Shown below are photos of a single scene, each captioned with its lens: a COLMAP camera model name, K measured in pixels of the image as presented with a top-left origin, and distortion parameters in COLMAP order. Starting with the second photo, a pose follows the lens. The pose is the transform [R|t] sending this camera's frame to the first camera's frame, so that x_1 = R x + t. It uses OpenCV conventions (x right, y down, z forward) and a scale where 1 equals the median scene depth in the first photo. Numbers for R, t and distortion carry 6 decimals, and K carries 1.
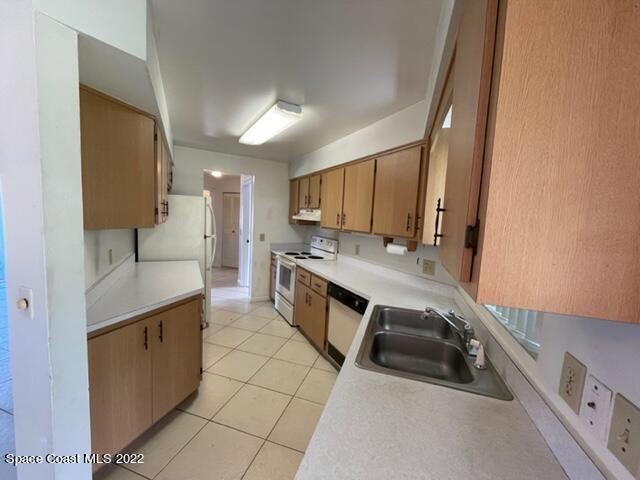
lens RADIAL K [[259.6, 0, 319.6], [0, 259.6, 241.1], [0, 0, 1]] dist [-0.002172, -0.000141]
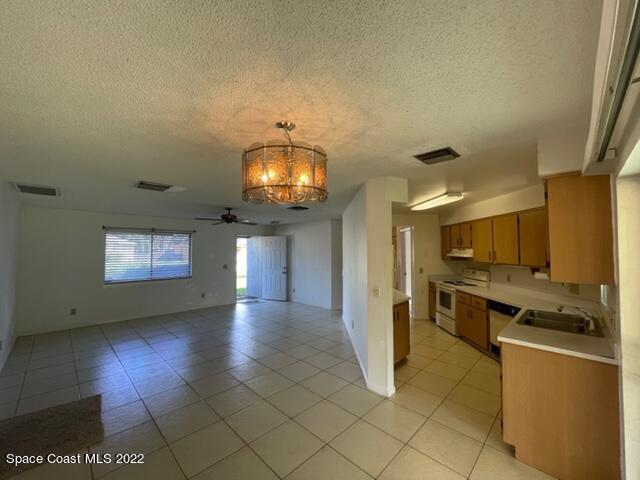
lens RADIAL K [[259.6, 0, 321.9], [0, 259.6, 242.0], [0, 0, 1]] dist [-0.002172, -0.000141]
pose [[0.893945, -0.068061, -0.442978, -0.097260], [0.008703, 0.990852, -0.134675, 0.019652], [0.448092, 0.116537, 0.886359, -0.559874]]
